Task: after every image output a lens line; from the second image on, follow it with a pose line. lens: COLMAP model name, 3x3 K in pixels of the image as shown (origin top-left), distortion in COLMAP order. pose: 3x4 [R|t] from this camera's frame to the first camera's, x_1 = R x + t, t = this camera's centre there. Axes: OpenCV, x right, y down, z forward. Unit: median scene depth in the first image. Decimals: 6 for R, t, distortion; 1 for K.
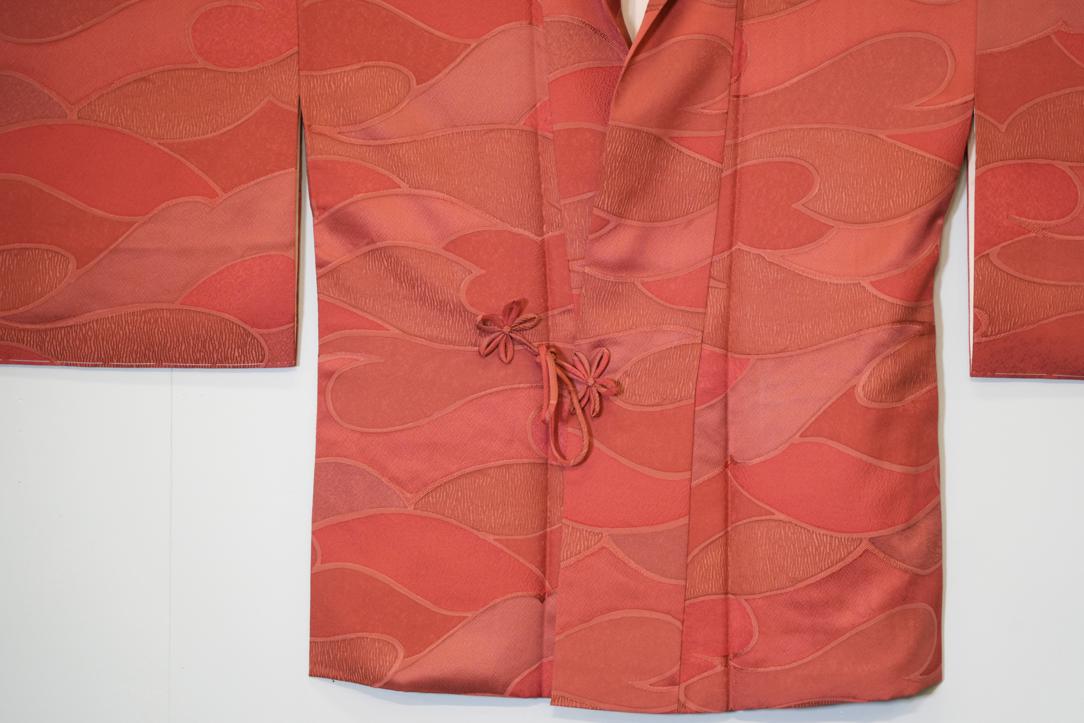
lens RADIAL K [[3467.5, 0, 549.0], [0, 3467.5, 367.2], [0, 0, 1]] dist [0.034328, 0.000000]
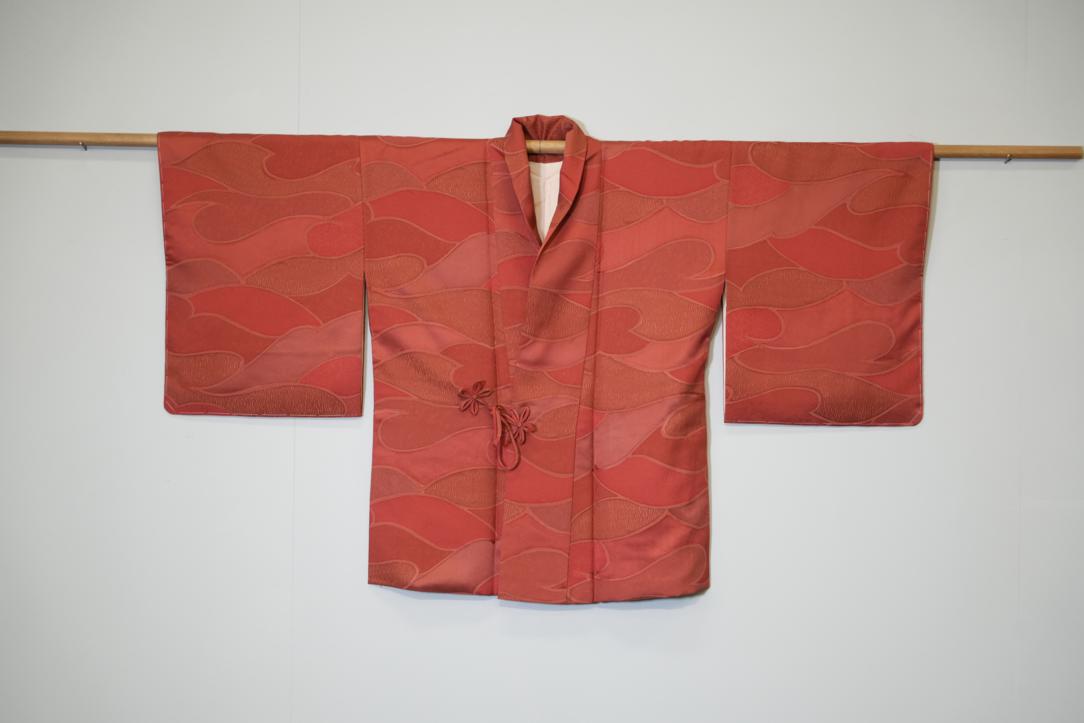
lens RADIAL K [[2301.5, 0, 535.0], [0, 2301.5, 337.5], [0, 0, 1]] dist [0.123598, 0.000000]
pose [[0.999860, 0.002876, 0.016462, -0.000332], [-0.002383, 0.999550, -0.029889, -0.005899], [-0.016540, 0.029846, 0.999418, -0.240772]]
